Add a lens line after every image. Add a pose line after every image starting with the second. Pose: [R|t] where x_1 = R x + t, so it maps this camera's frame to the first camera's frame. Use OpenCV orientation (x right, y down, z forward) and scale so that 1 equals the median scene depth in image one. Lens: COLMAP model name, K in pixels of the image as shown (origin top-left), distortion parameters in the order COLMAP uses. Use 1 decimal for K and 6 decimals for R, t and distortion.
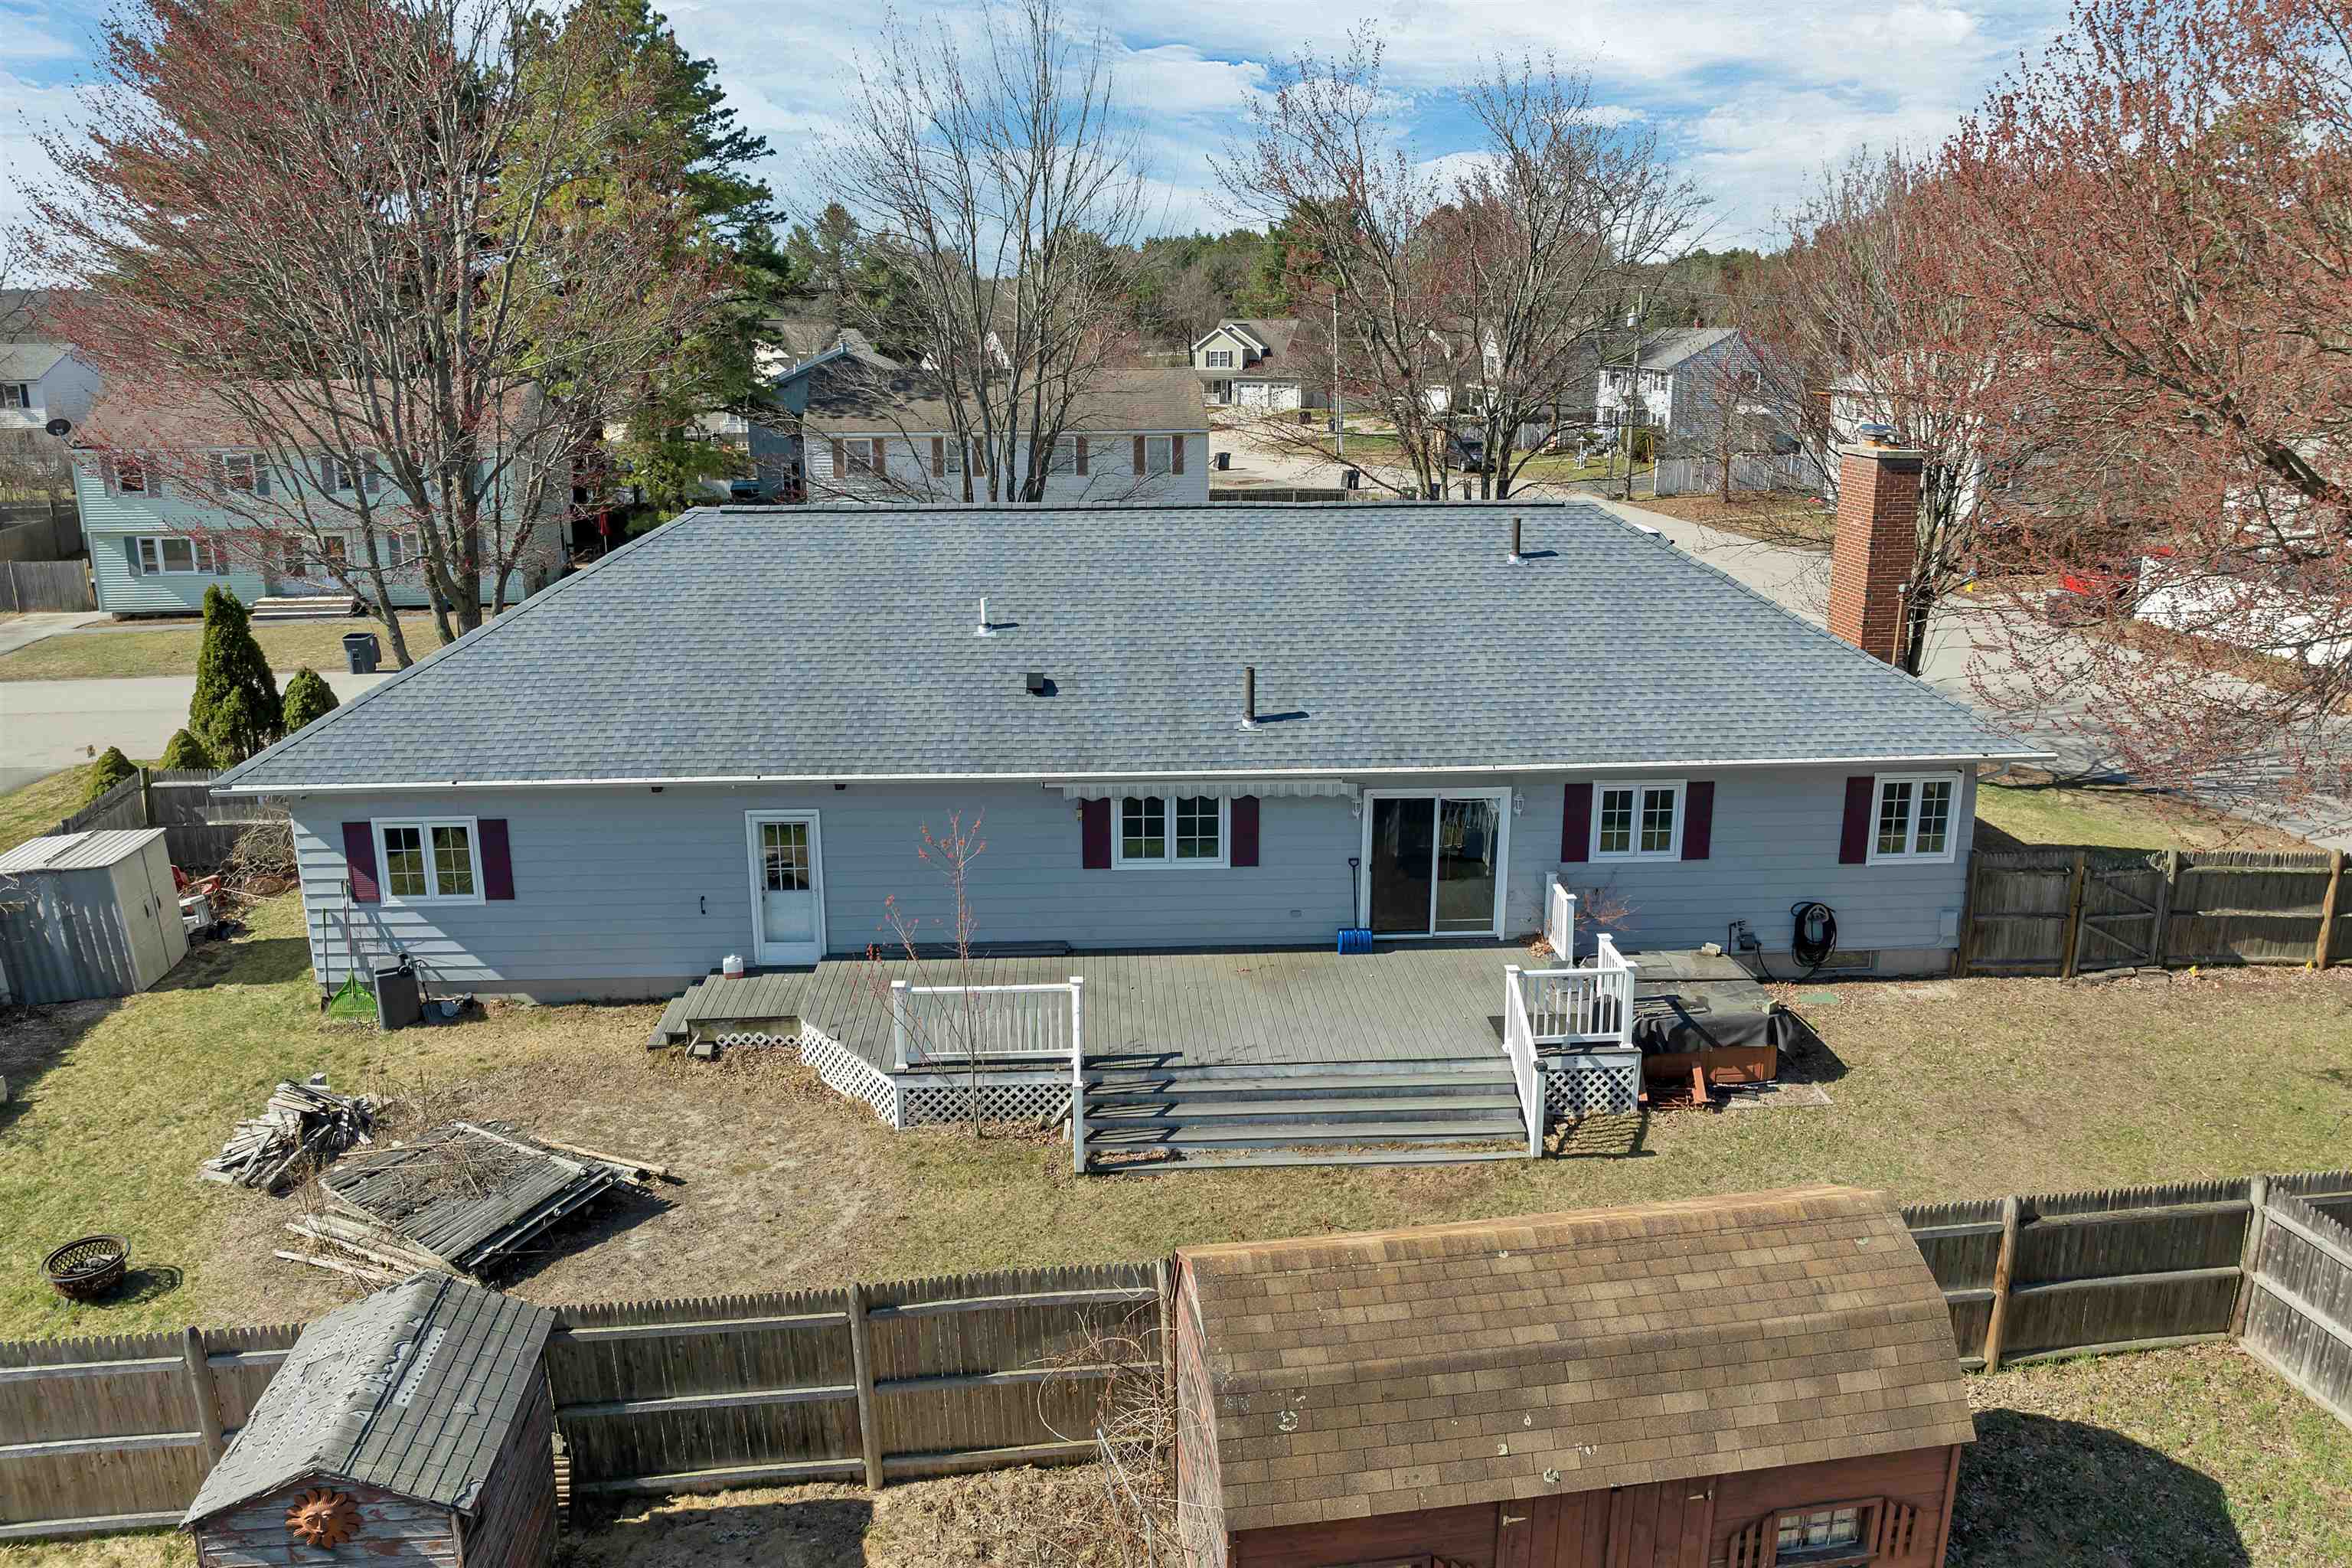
lens RADIAL K [[1695.6, 0, 1190.2], [0, 1695.6, 770.6], [0, 0, 1]] dist [-0.037702, -0.005190]
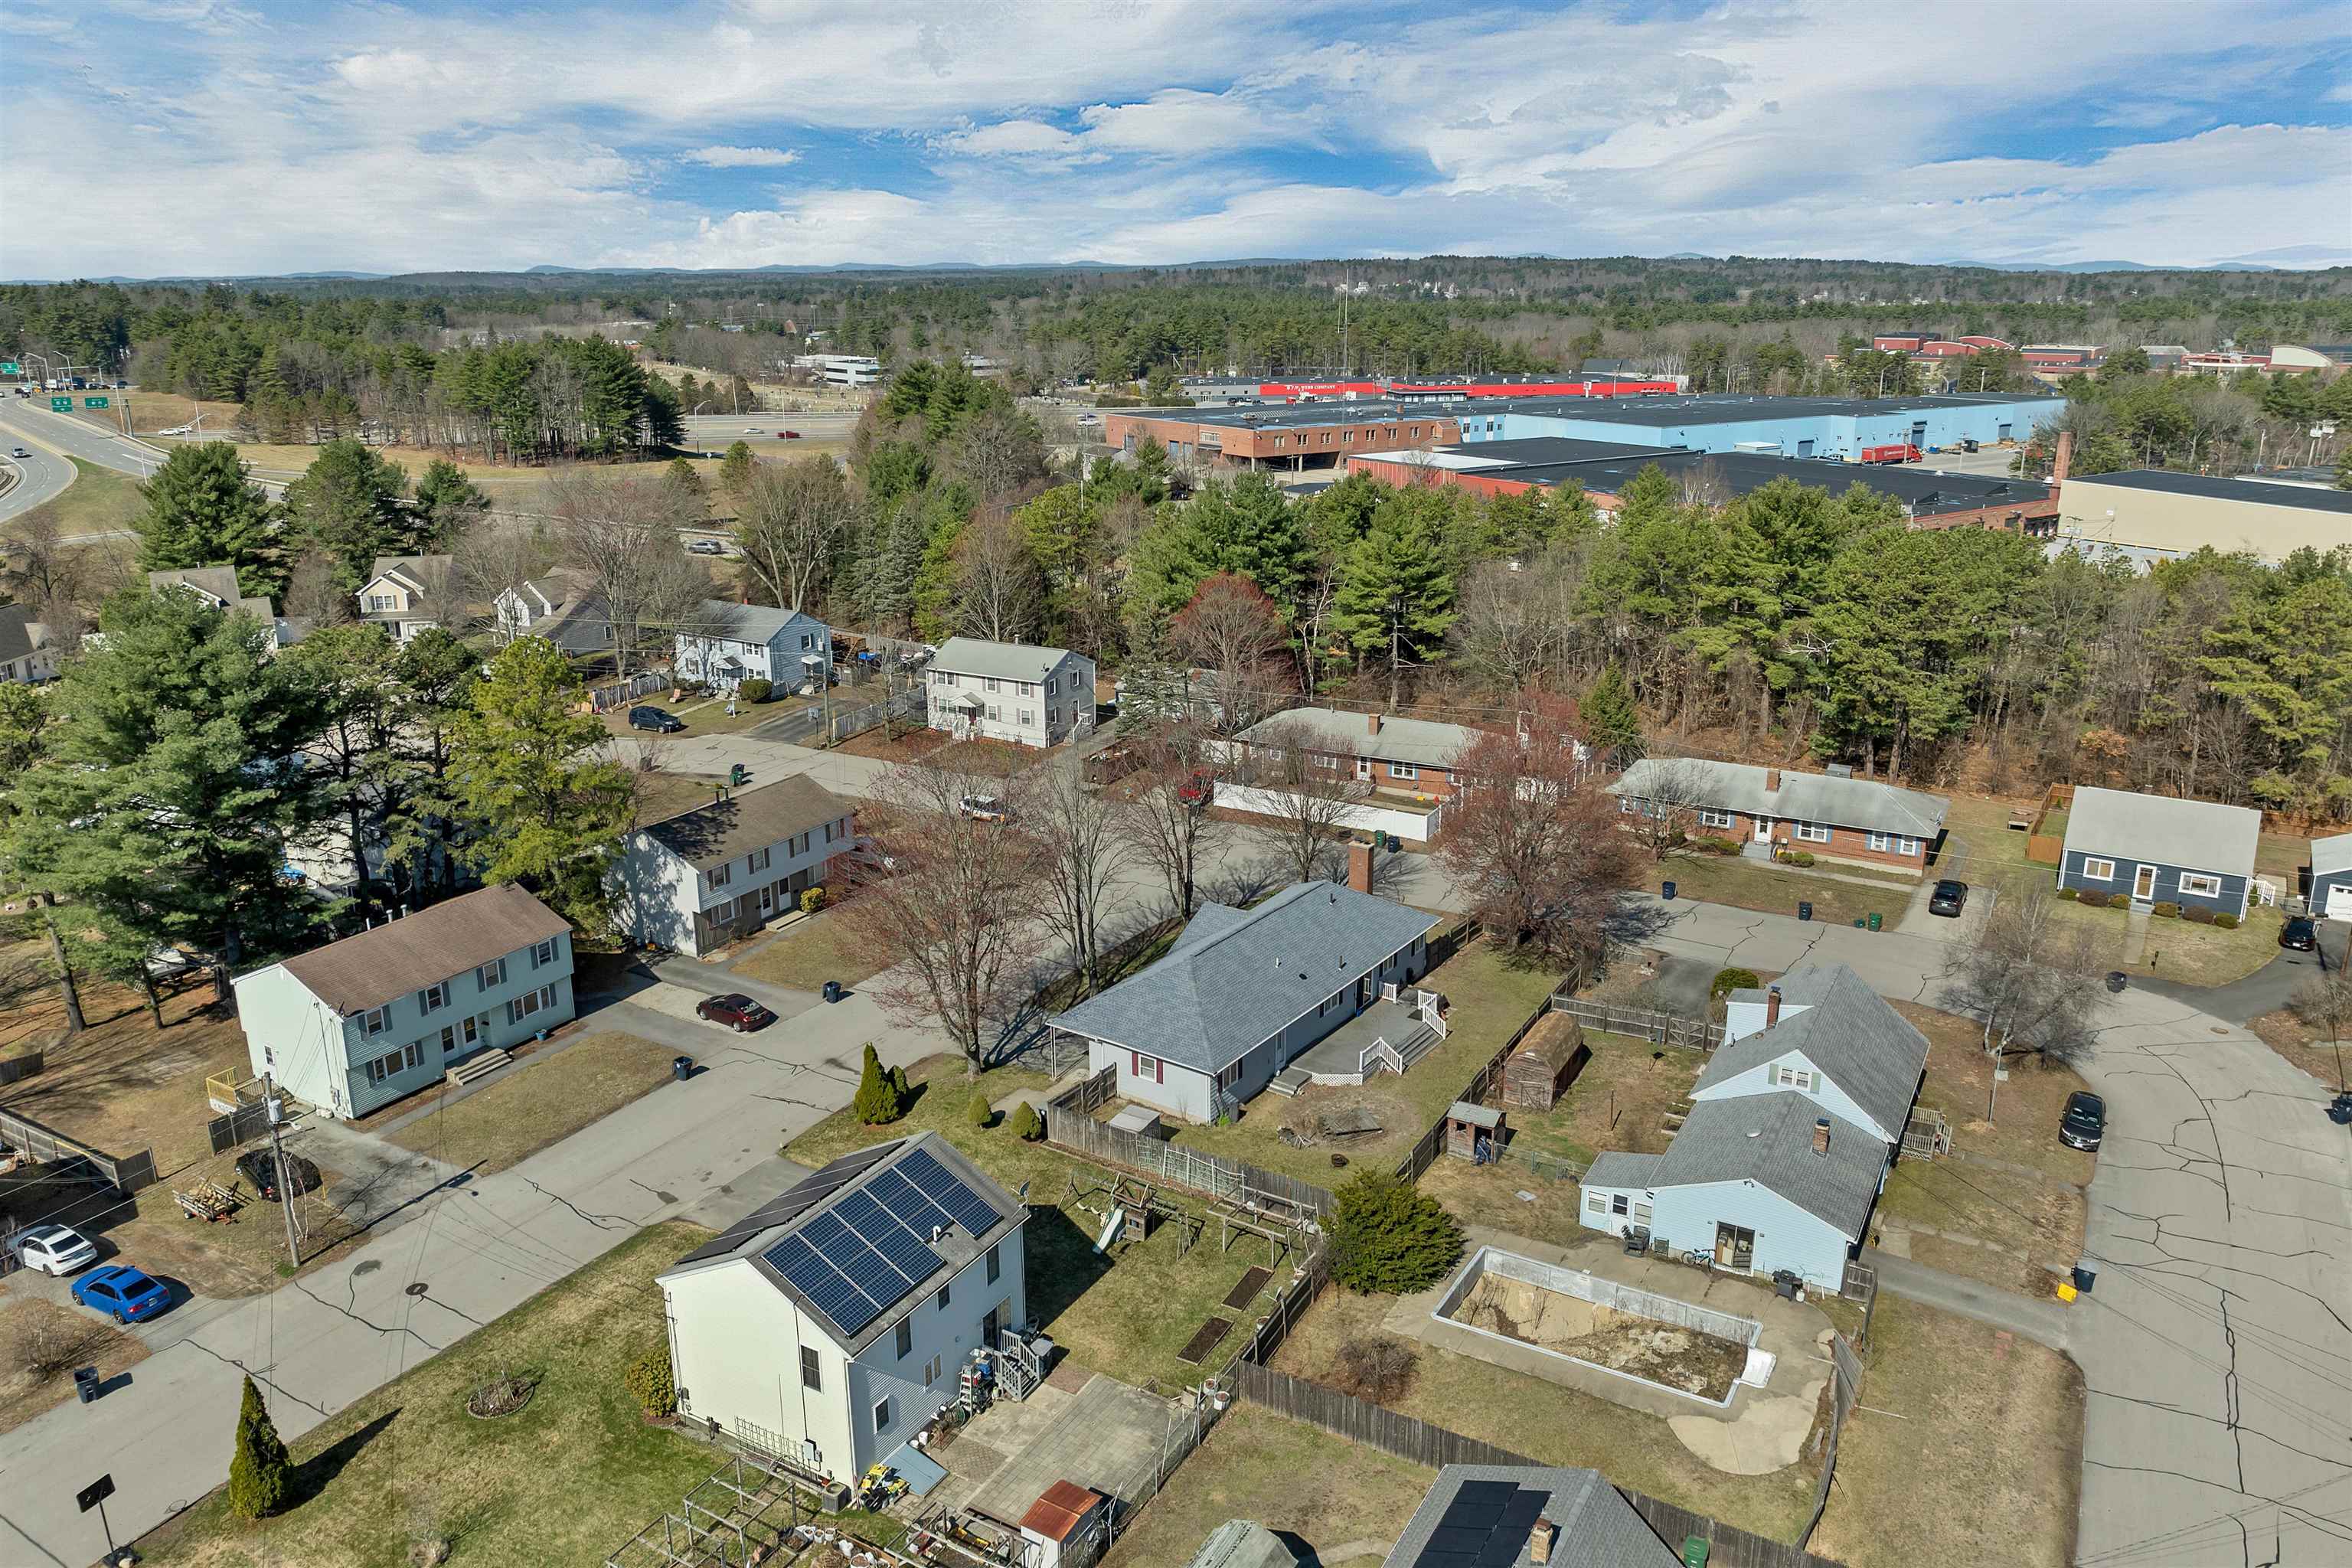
lens RADIAL K [[1695.6, 0, 1190.2], [0, 1695.6, 770.6], [0, 0, 1]] dist [-0.037702, -0.005190]
pose [[0.606790, -0.219449, 0.763969, -3.279431], [0.208649, 0.971404, 0.113312, -1.055901], [-0.766989, 0.090645, 0.635226, -1.375469]]
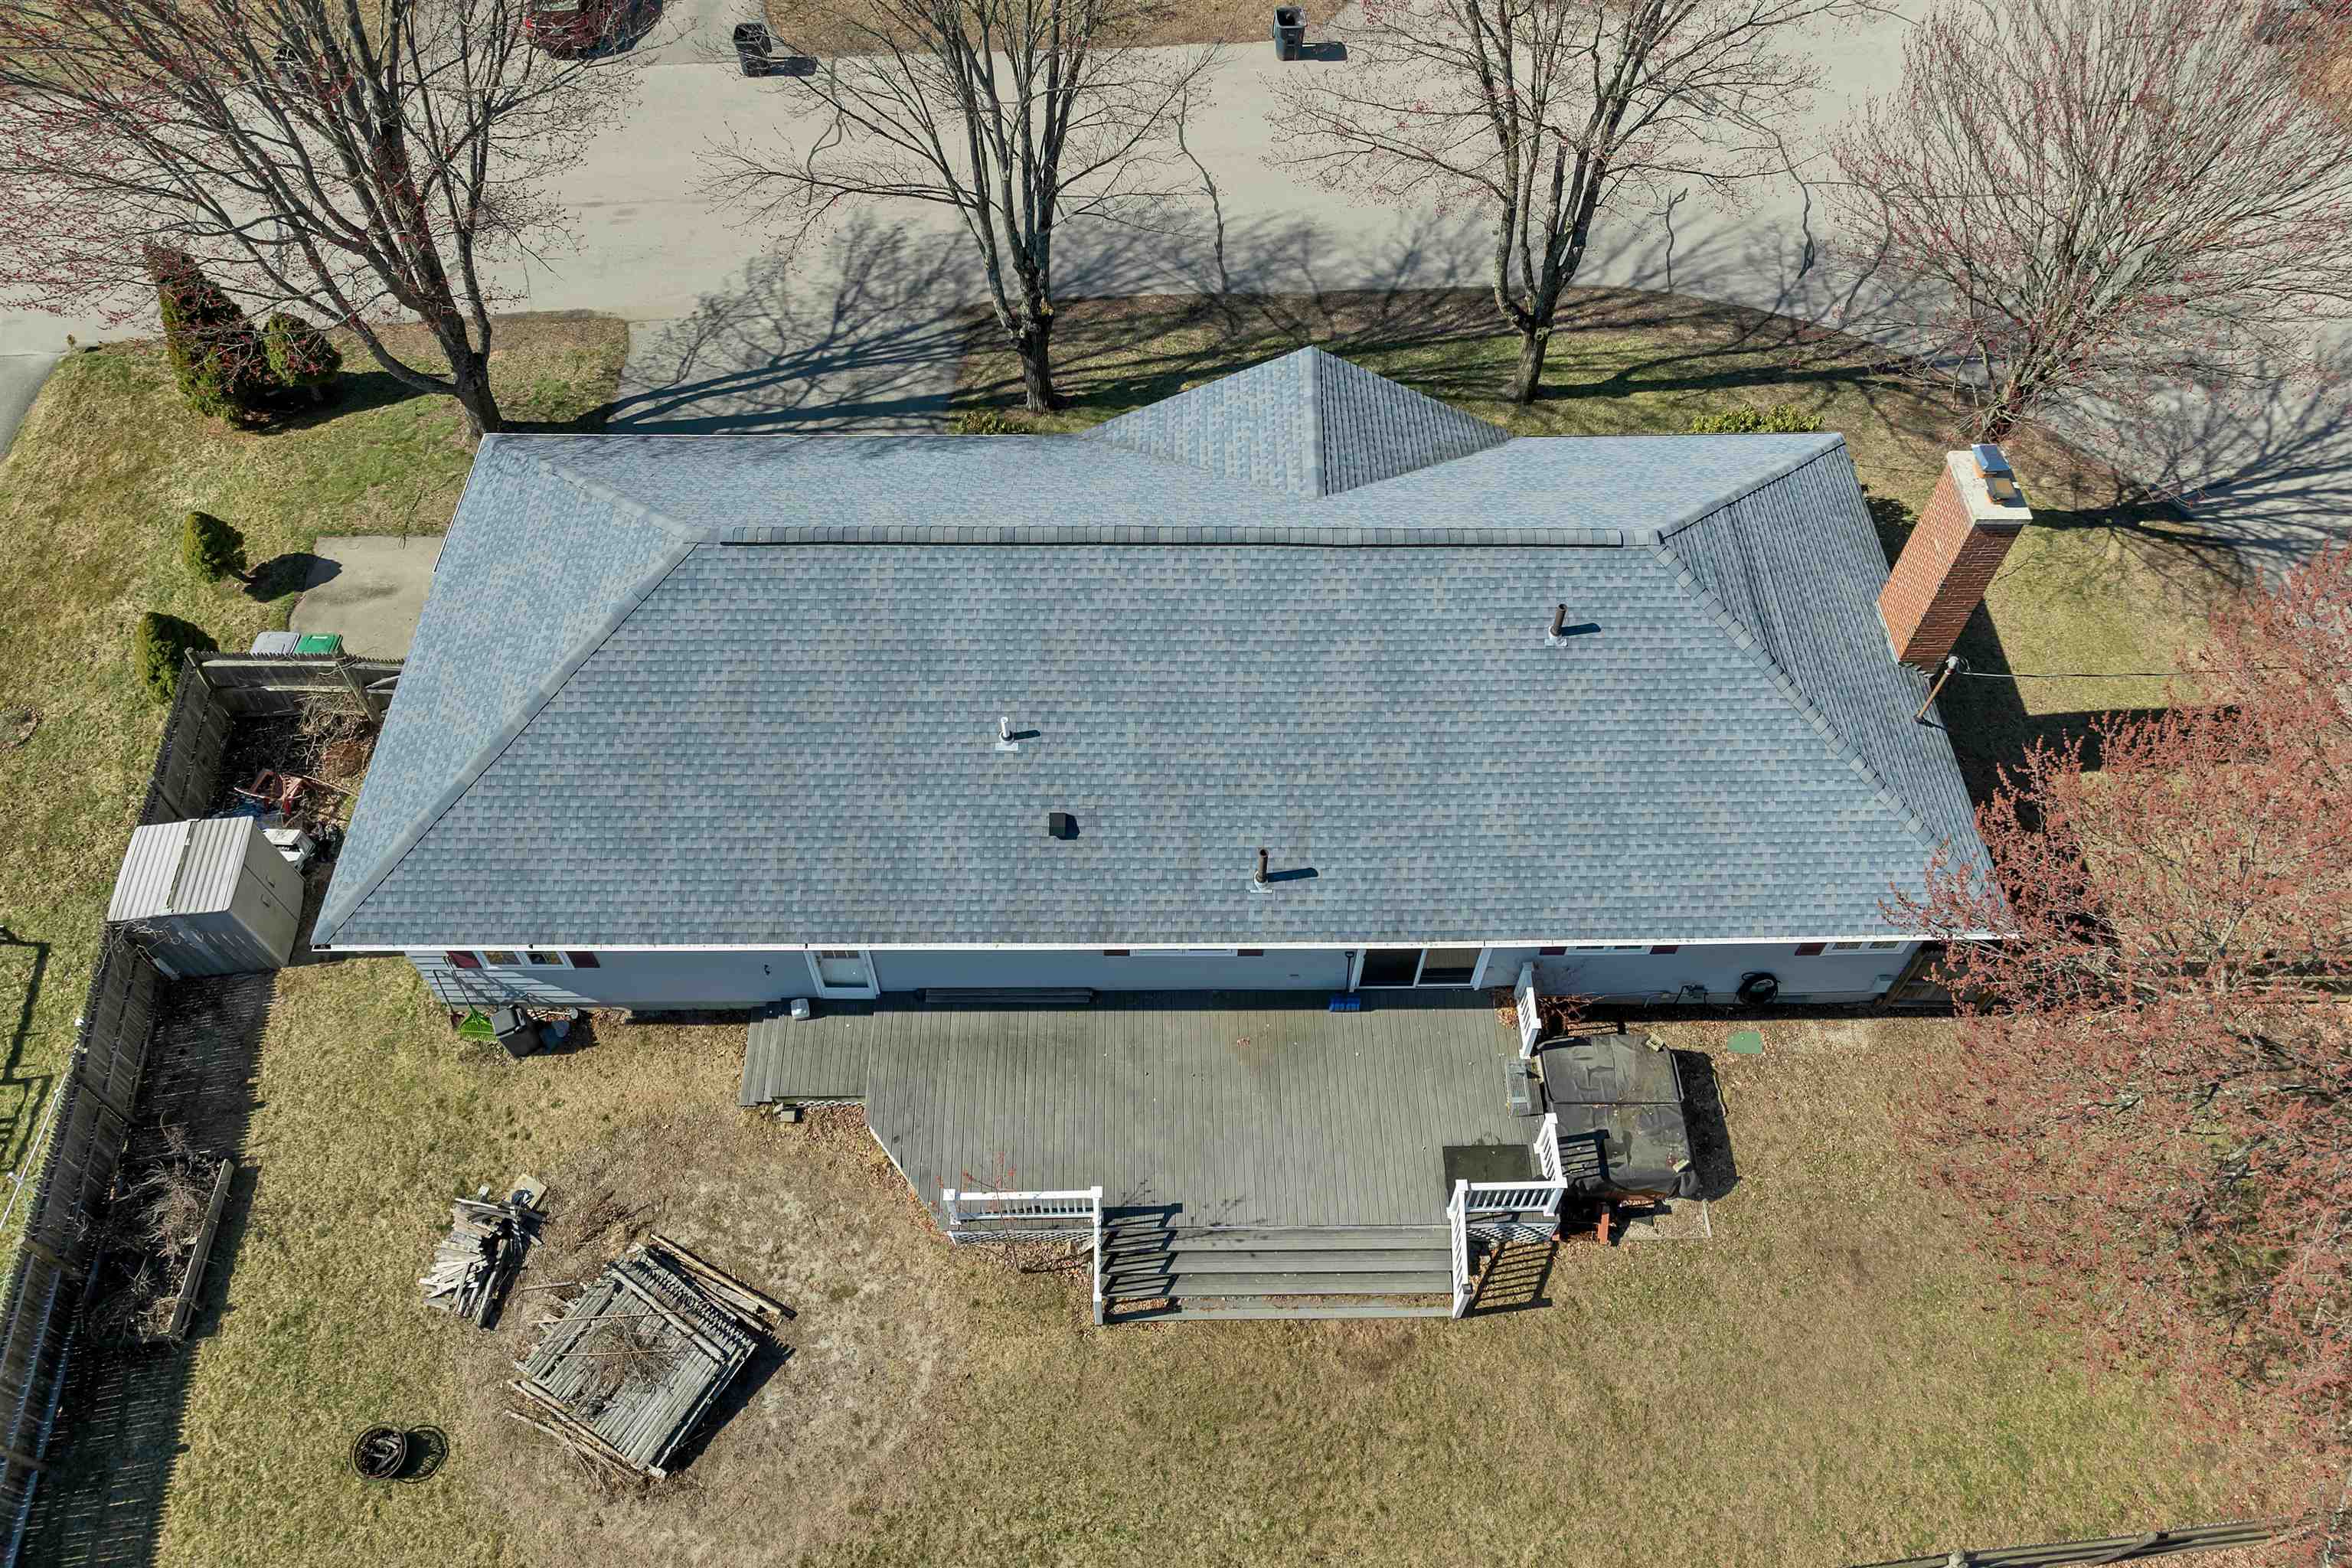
lens RADIAL K [[1674.9, 0, 1176.0], [0, 1674.9, 784.0], [0, 0, 1]] dist [-0.036958, 0.005416]
pose [[0.998953, 0.043867, -0.012971, -0.007162], [-0.025404, 0.767802, 0.640184, -0.767201], [0.038042, -0.639184, 0.768112, 0.244225]]
